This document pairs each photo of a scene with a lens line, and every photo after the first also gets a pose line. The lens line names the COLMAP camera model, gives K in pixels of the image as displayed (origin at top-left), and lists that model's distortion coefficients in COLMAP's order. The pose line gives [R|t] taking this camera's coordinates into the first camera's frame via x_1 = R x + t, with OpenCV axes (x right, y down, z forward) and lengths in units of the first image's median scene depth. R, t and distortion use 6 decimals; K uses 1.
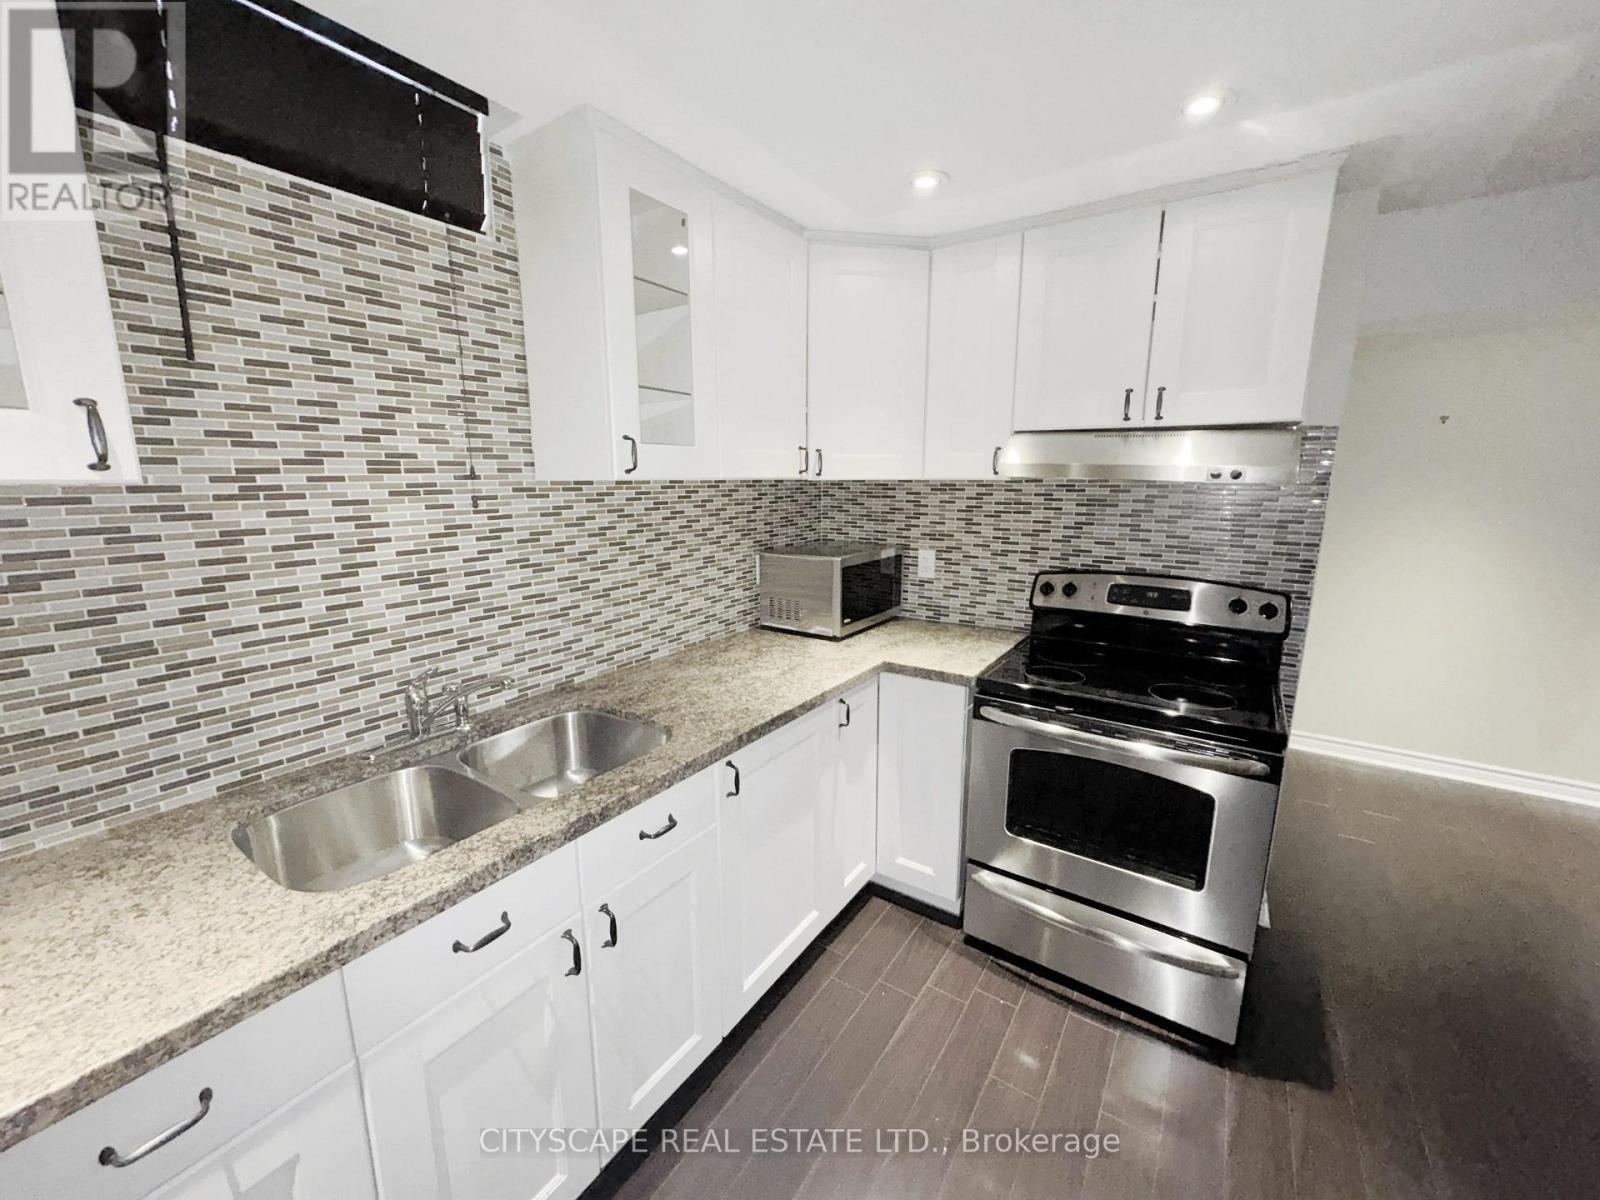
lens RADIAL K [[632.9, 0, 802.4], [0, 632.9, 596.3], [0, 0, 1]] dist [-0.000546, 0.000103]
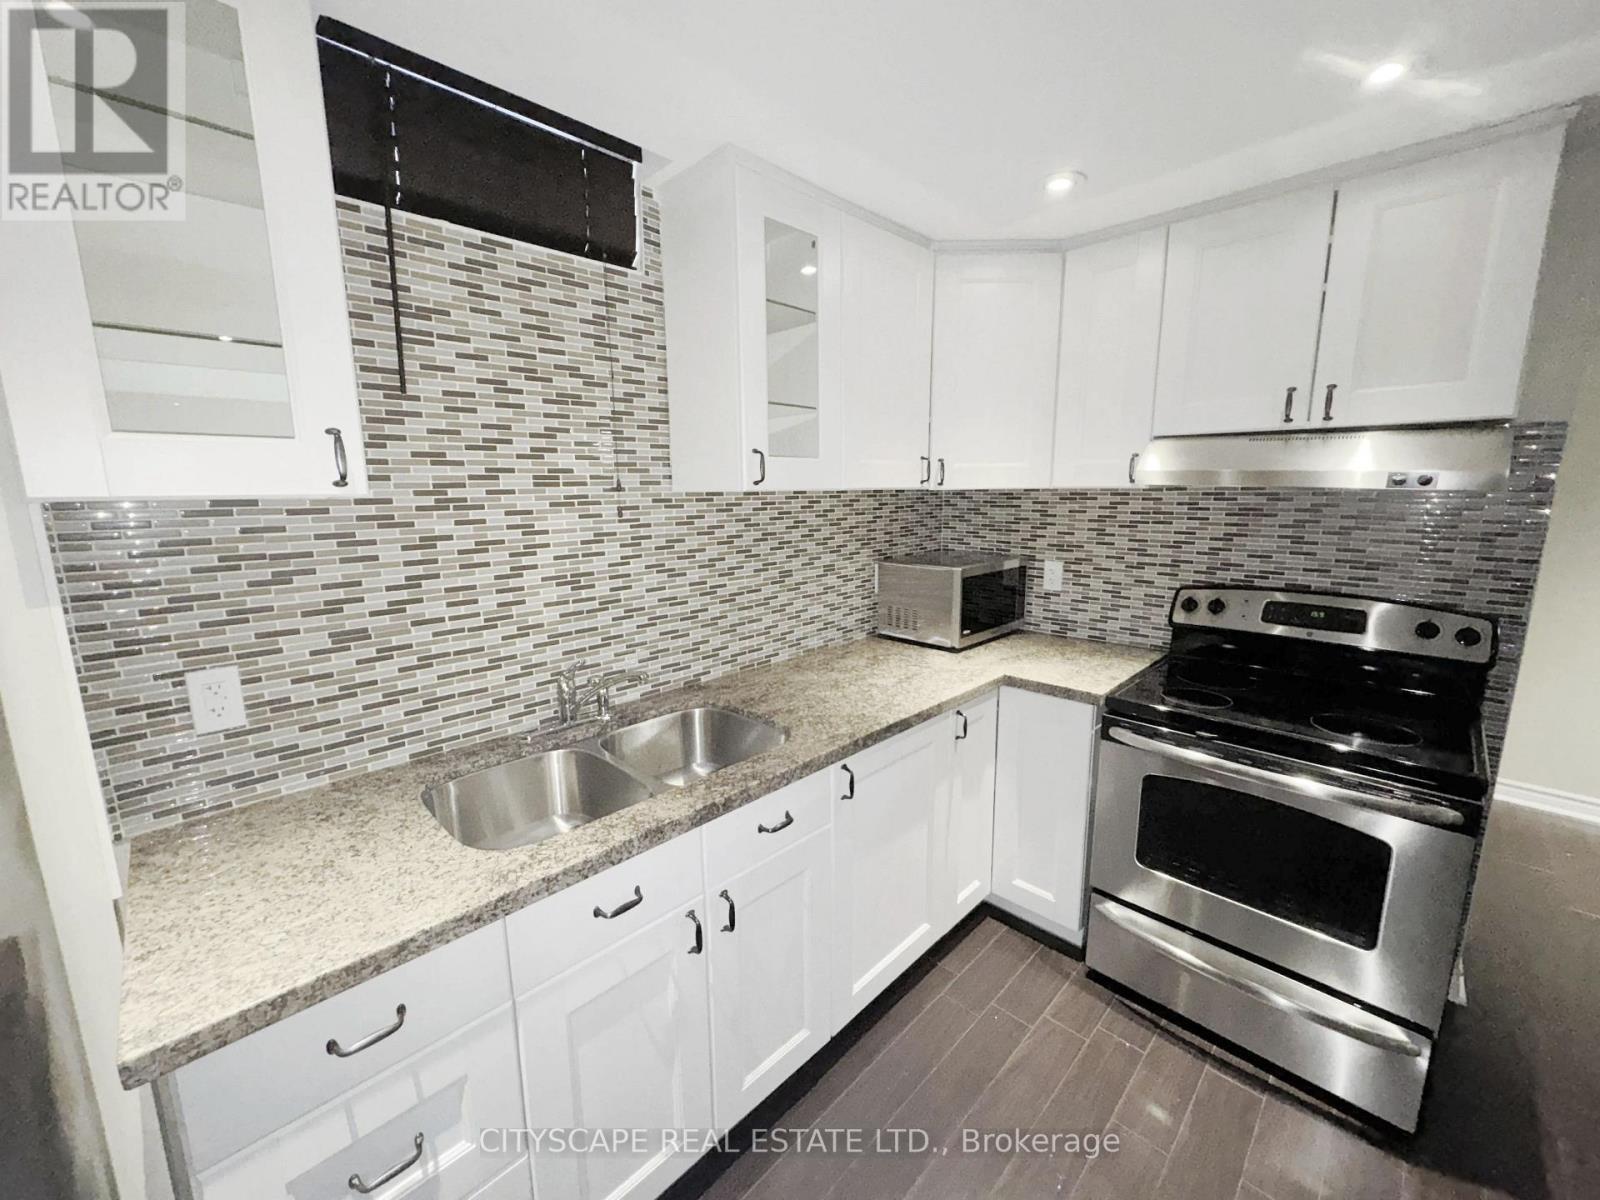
lens RADIAL K [[632.9, 0, 800.8], [0, 632.9, 595.0], [0, 0, 1]] dist [-0.000546, 0.000103]
pose [[0.982288, 0.023574, -0.185890, -0.001509], [-0.026721, 0.999539, -0.014445, 0.002889], [0.185463, 0.019157, 0.982464, -0.021409]]
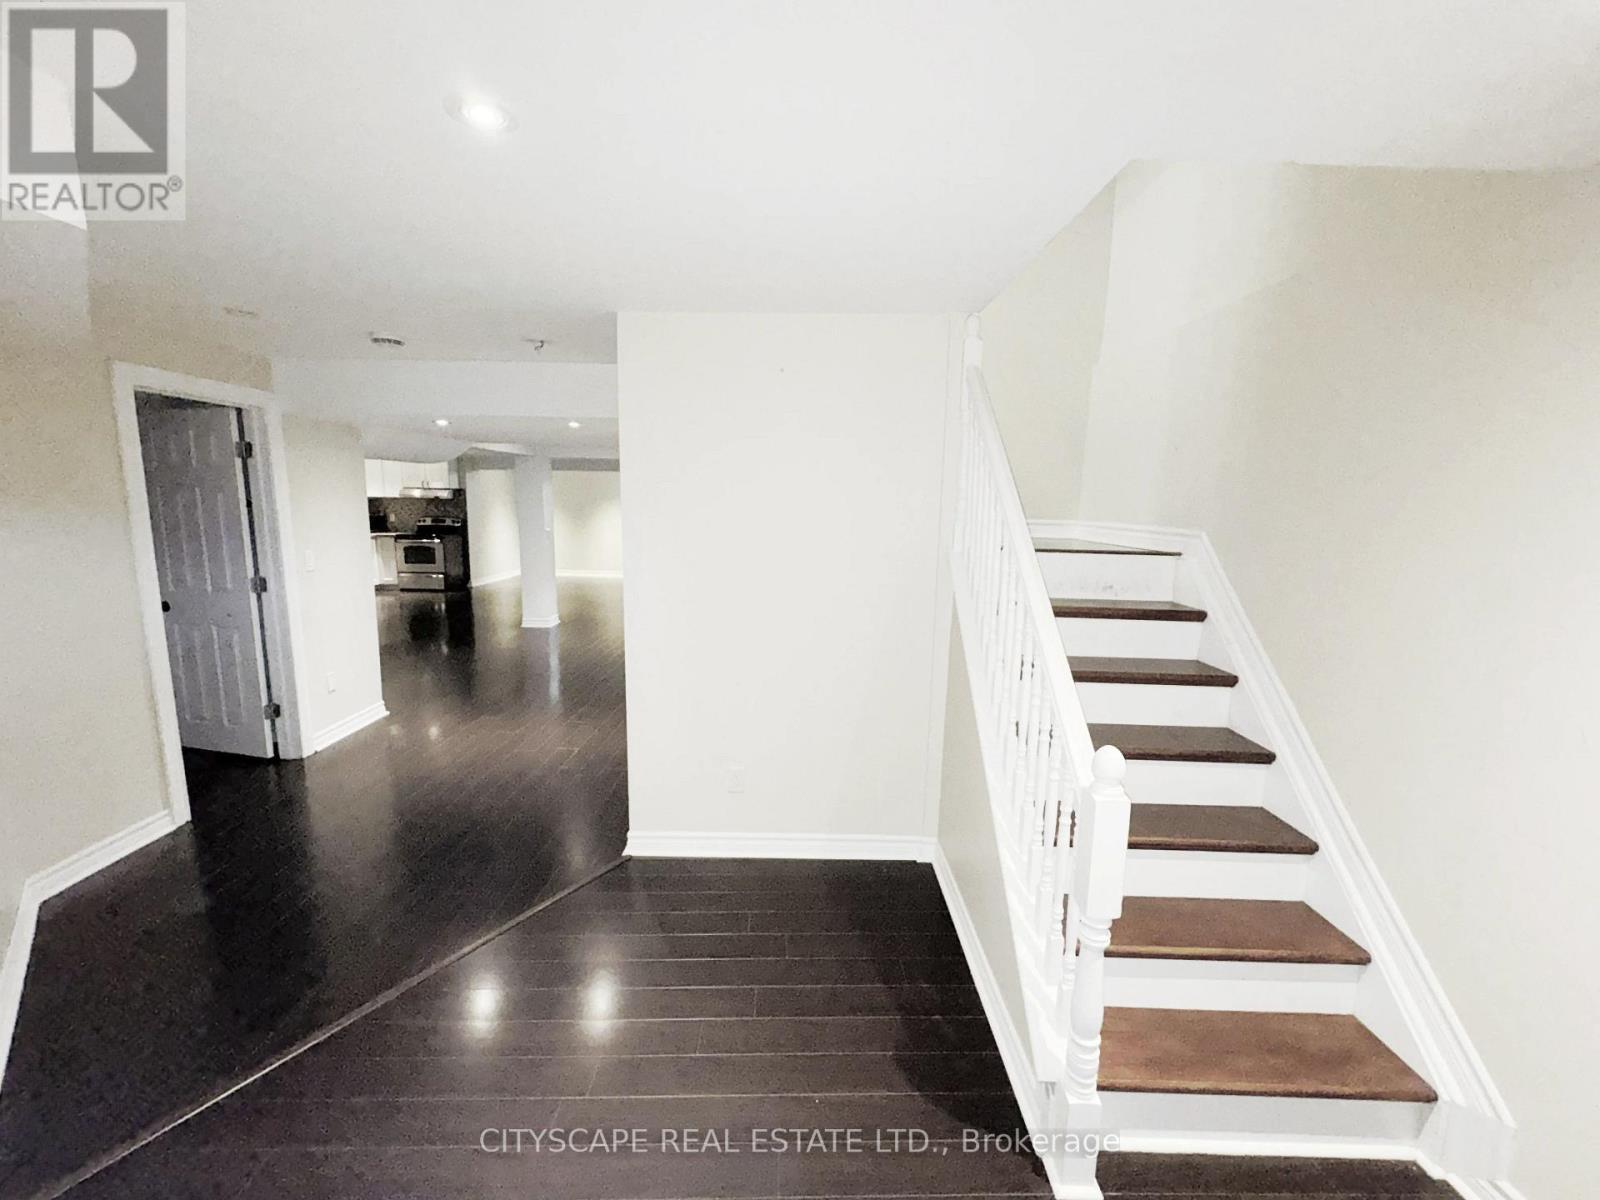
lens RADIAL K [[632.9, 0, 798.1], [0, 632.9, 601.7], [0, 0, 1]] dist [-0.000546, 0.000103]
pose [[0.829644, -0.055162, 0.555561, 0.104420], [0.073876, 0.997203, -0.011308, 1.104007], [-0.553383, 0.050424, 0.831399, -5.753186]]
